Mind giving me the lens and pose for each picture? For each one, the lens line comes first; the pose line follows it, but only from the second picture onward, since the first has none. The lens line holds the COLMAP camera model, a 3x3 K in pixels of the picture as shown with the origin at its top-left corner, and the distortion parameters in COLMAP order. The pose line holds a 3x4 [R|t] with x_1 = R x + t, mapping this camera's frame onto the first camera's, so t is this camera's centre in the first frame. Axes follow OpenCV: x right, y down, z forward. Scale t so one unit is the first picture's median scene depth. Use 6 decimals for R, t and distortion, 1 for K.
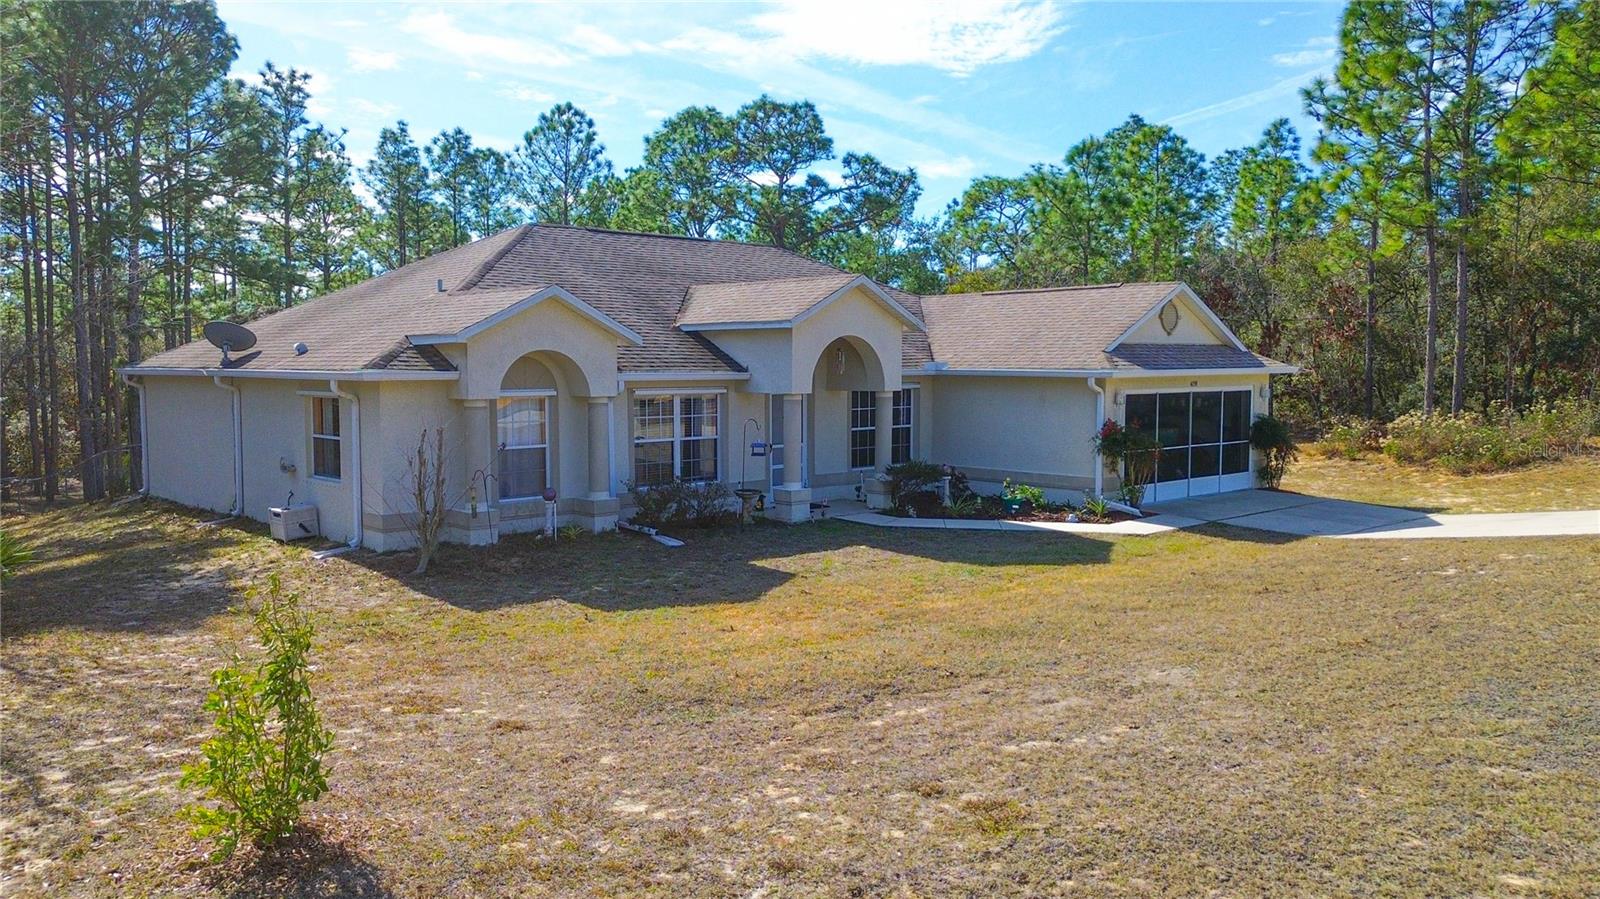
lens RADIAL K [[1204.6, 0, 800.0], [0, 1204.6, 449.5], [0, 0, 1]] dist [0.013291, 0.005687]
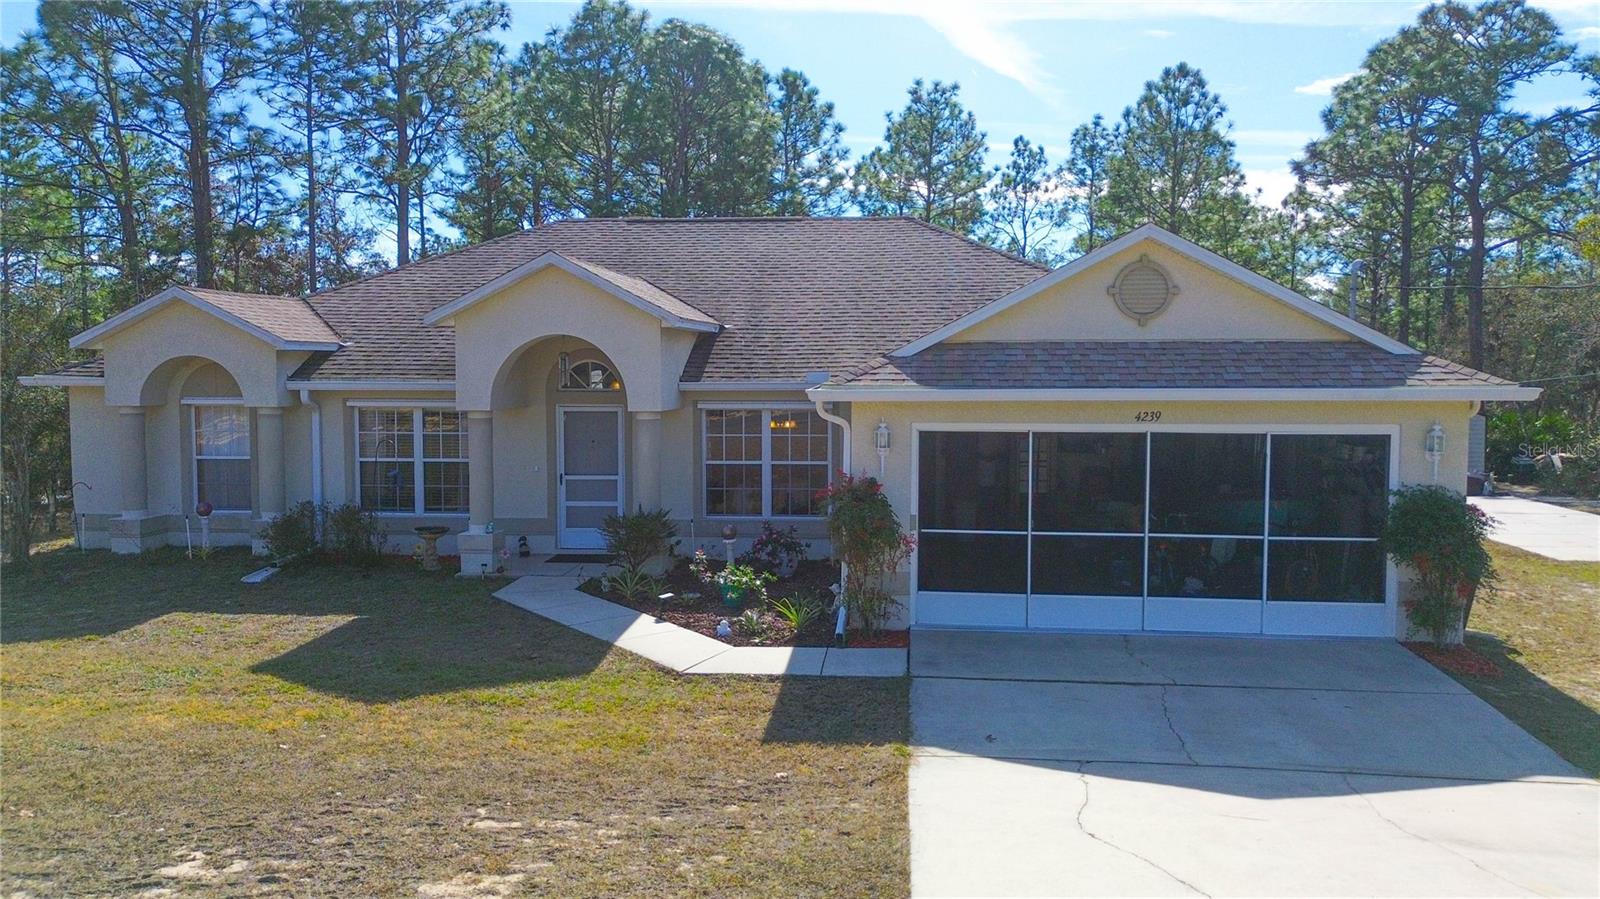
lens RADIAL K [[1204.6, 0, 800.0], [0, 1204.6, 449.5], [0, 0, 1]] dist [0.013291, 0.005687]
pose [[0.671589, 0.054352, -0.738928, 0.598896], [-0.058679, 0.998075, 0.020082, -0.041370], [0.738597, 0.029872, 0.673485, 0.533789]]
